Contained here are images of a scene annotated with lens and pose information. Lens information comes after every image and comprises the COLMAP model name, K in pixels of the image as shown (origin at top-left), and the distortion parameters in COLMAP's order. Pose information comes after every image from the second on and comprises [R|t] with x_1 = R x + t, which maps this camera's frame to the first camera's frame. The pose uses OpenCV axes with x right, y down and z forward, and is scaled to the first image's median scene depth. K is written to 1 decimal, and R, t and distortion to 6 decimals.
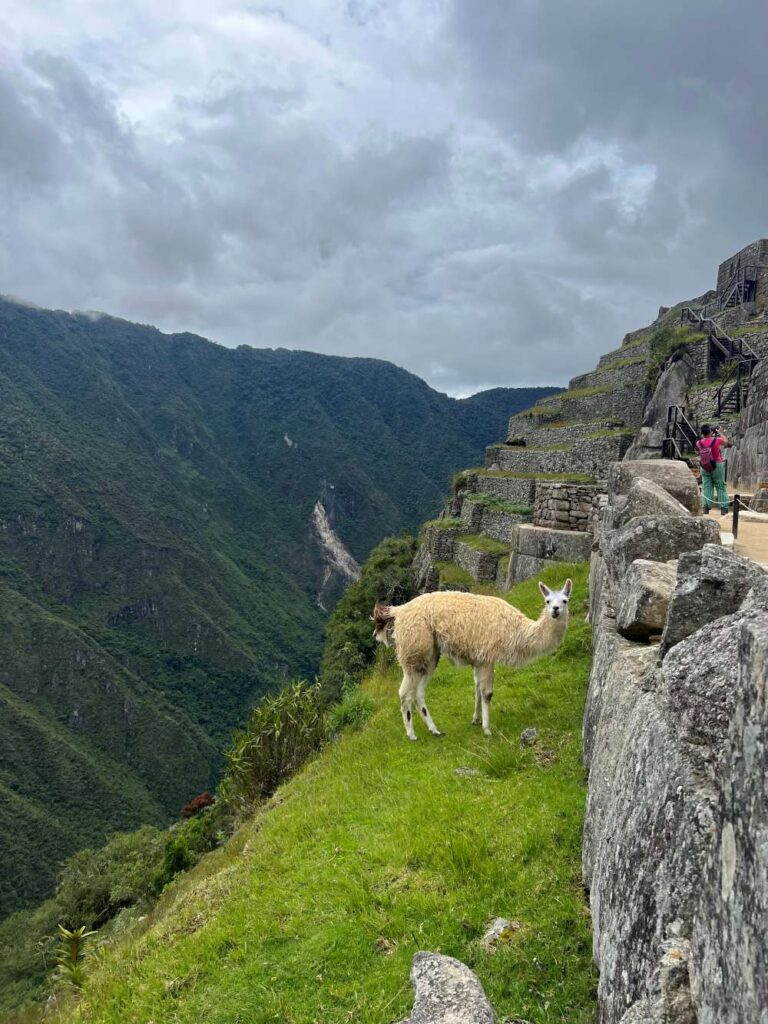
lens RADIAL K [[782.6, 0, 384.0], [0, 782.6, 512.0], [0, 0, 1]] dist [0.127902, -0.293451]
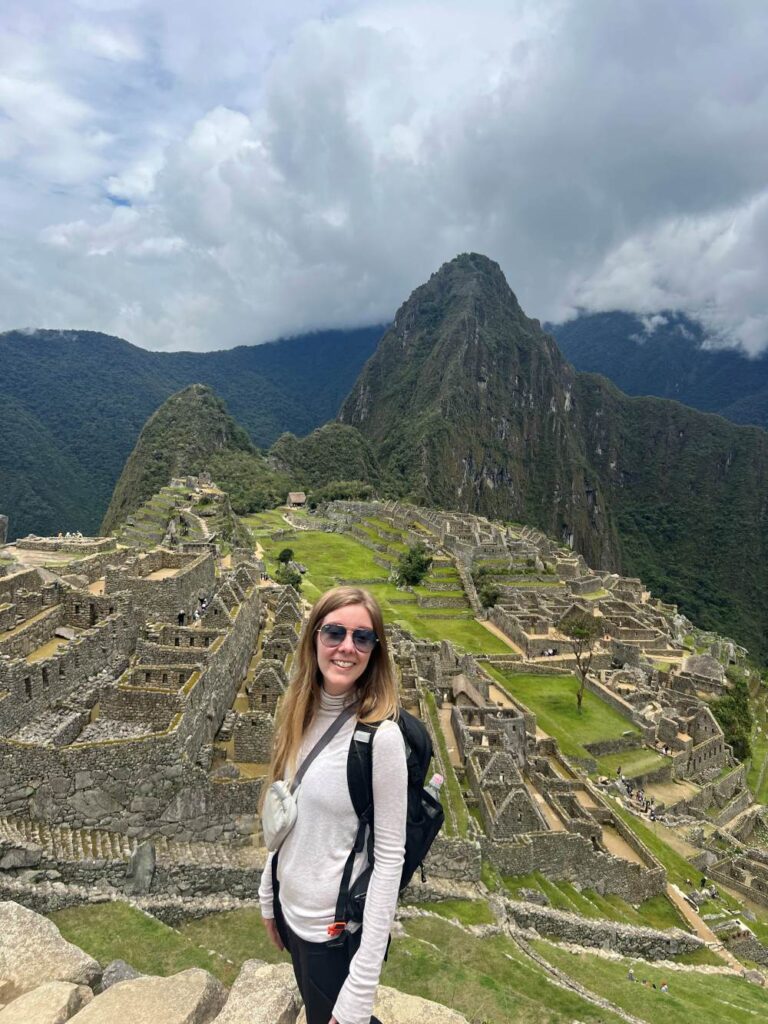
lens RADIAL K [[782.6, 0, 384.0], [0, 782.6, 512.0], [0, 0, 1]] dist [0.127902, -0.293451]
pose [[0.844771, -0.057493, 0.532031, -0.835190], [0.016811, 0.996572, 0.081000, -0.467148], [-0.534864, -0.059483, 0.842842, -2.841838]]
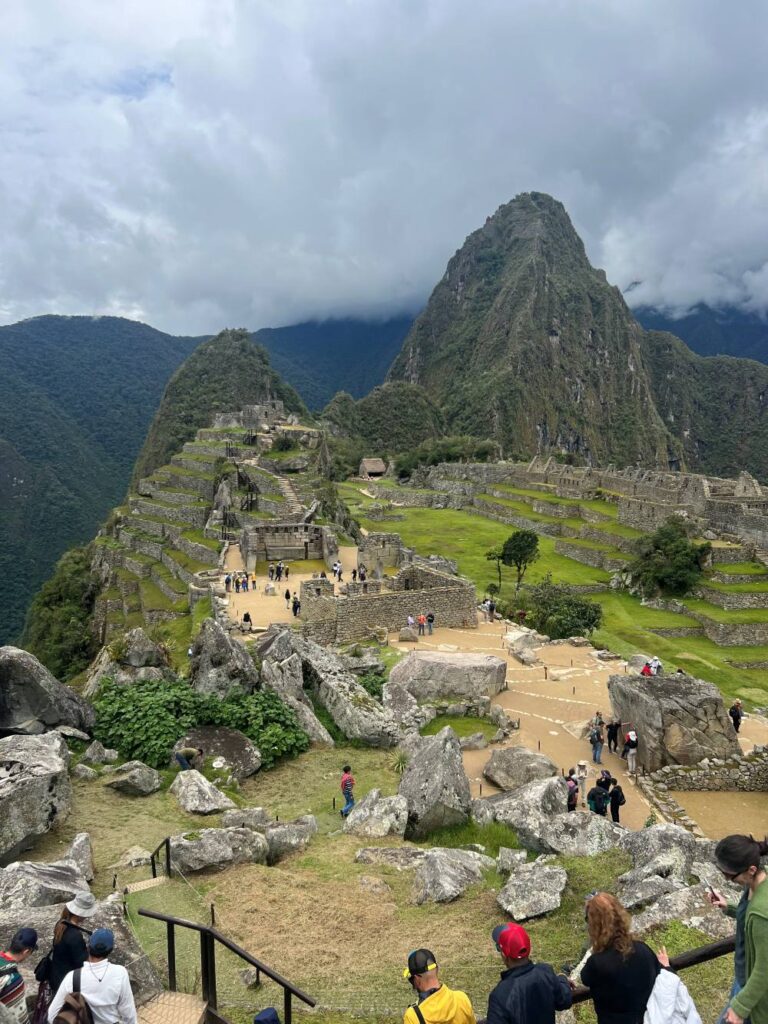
lens RADIAL K [[782.6, 0, 384.0], [0, 782.6, 512.0], [0, 0, 1]] dist [0.127902, -0.293451]
pose [[0.860021, -0.088141, 0.502588, -0.334132], [0.043324, 0.994025, 0.100190, -0.246282], [-0.508416, -0.064391, 0.858701, -1.021472]]
